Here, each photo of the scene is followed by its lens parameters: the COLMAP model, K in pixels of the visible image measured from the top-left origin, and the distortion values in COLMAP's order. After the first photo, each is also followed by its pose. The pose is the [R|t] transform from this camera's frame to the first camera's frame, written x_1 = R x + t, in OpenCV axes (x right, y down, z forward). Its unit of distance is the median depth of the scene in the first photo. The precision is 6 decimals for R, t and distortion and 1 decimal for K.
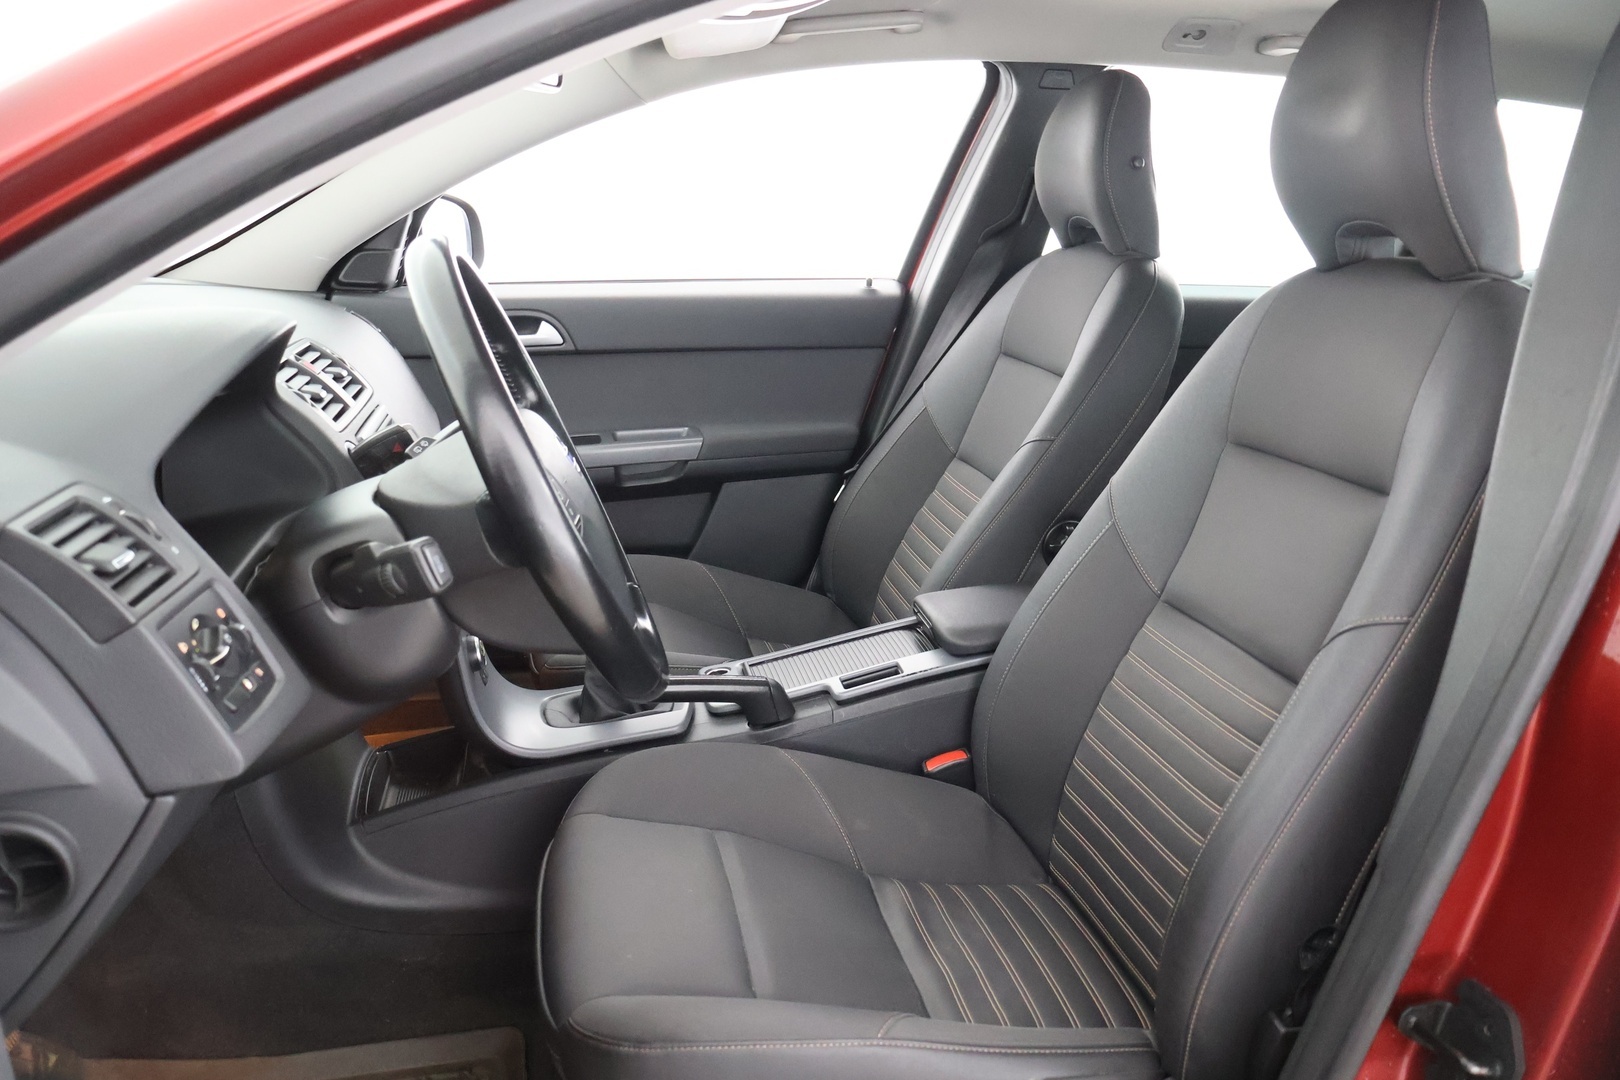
lens RADIAL K [[1343.9, 0, 806.5], [0, 1343.9, 532.5], [0, 0, 1]] dist [0.004687, -0.010333]
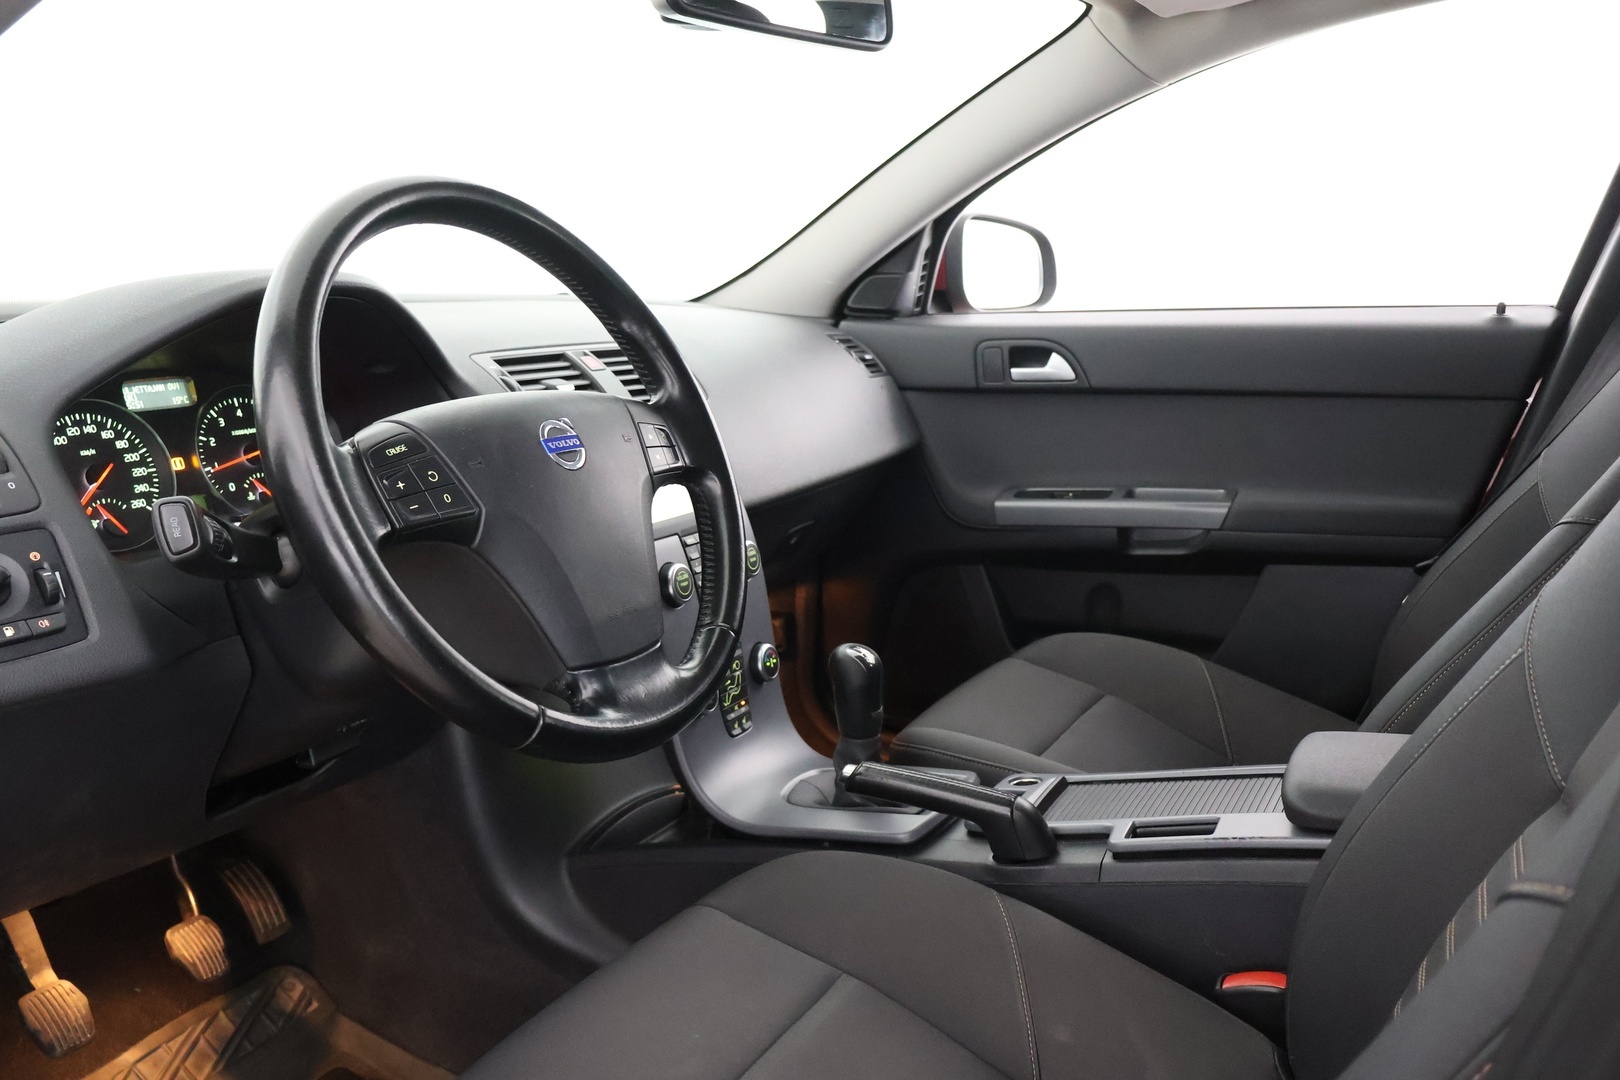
lens RADIAL K [[1343.9, 0, 811.1], [0, 1343.9, 540.9], [0, 0, 1]] dist [0.004687, -0.010333]
pose [[0.781292, 0.094396, -0.616986, 0.226681], [-0.131382, 0.991223, -0.014716, -0.004003], [0.610182, 0.092559, 0.786836, 0.233284]]
